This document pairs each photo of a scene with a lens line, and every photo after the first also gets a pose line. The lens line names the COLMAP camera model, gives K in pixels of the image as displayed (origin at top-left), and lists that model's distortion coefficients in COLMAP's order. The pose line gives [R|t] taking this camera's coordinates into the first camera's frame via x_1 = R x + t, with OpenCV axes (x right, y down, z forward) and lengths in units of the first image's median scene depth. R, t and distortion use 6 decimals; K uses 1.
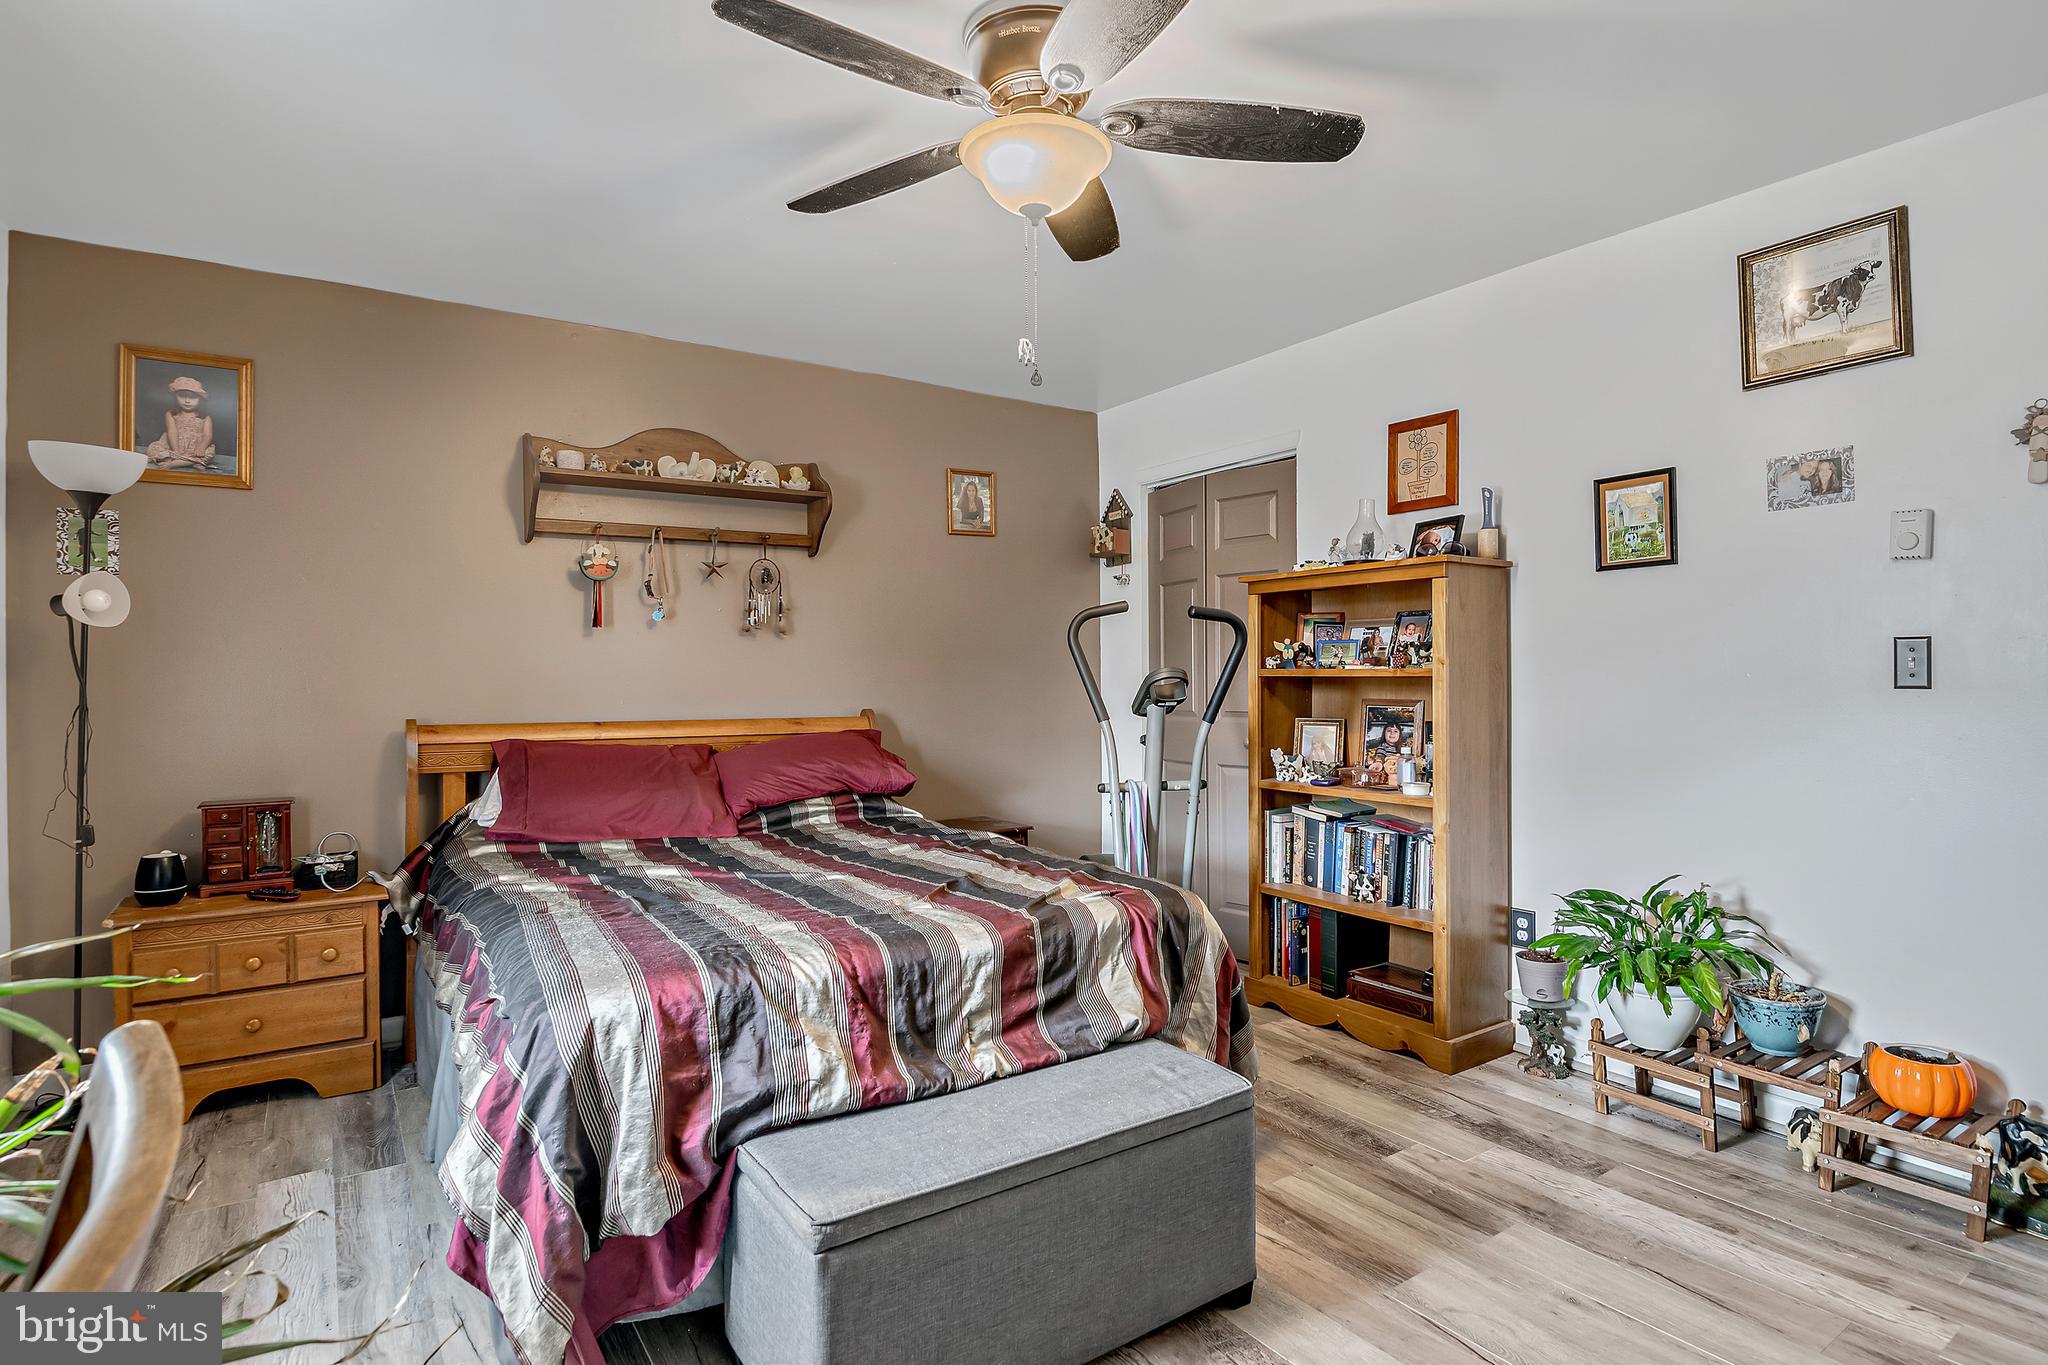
lens RADIAL K [[1046.9, 0, 1032.3], [0, 1046.9, 677.1], [0, 0, 1]] dist [0.006581, -0.004409]
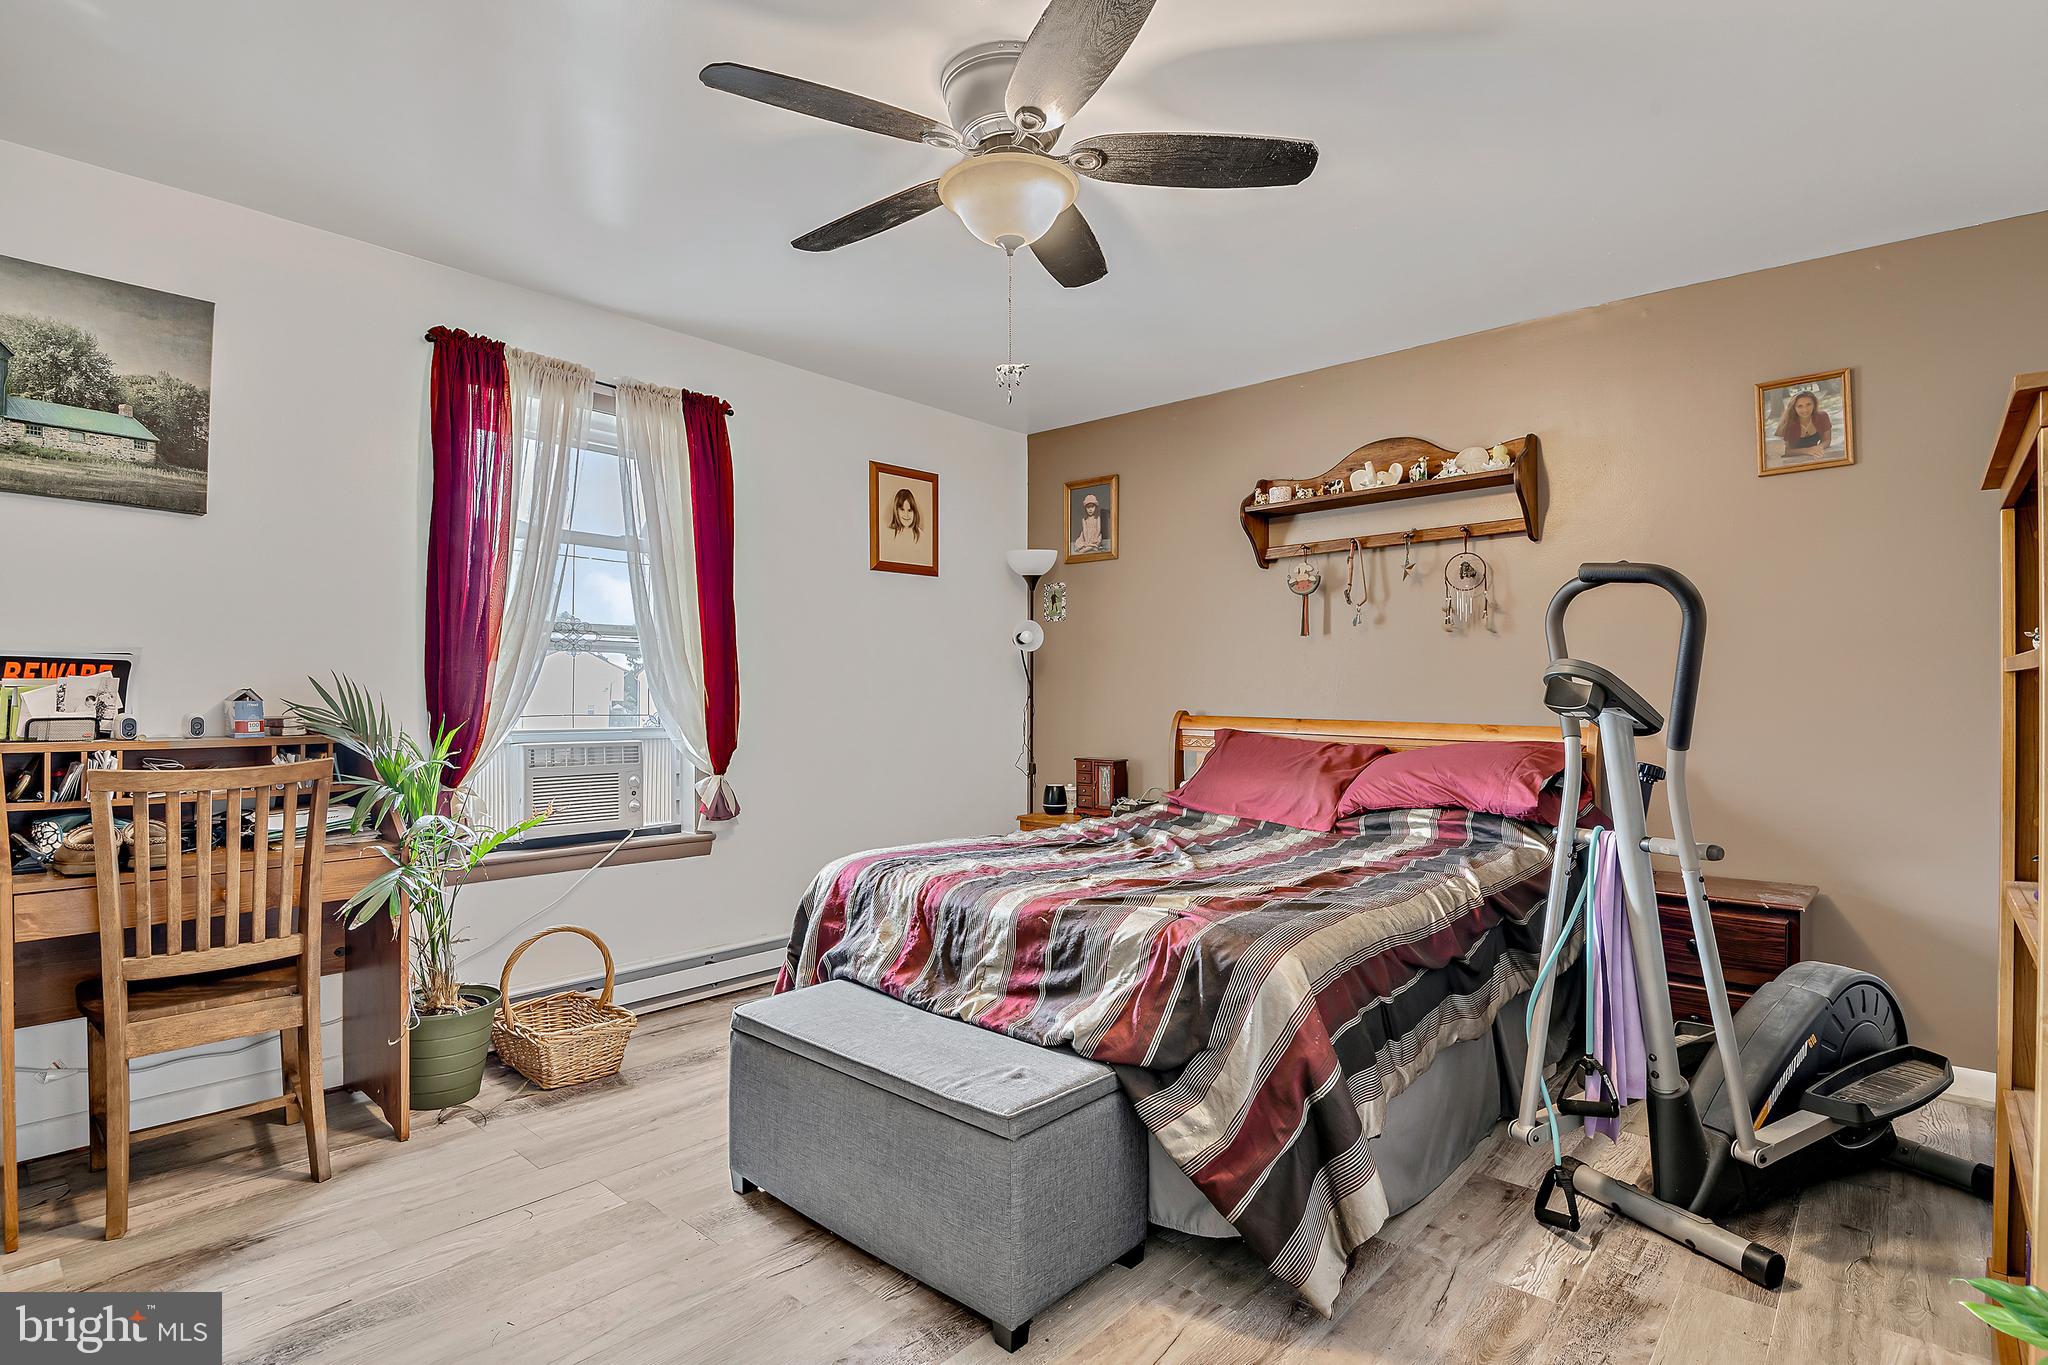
lens RADIAL K [[1046.9, 0, 1032.7], [0, 1046.9, 680.1], [0, 0, 1]] dist [0.006581, -0.004409]
pose [[0.225888, -0.002373, -0.974150, 0.822873], [-0.003908, 0.999987, -0.003342, 0.007660], [0.974145, 0.004562, 0.225876, 0.599892]]
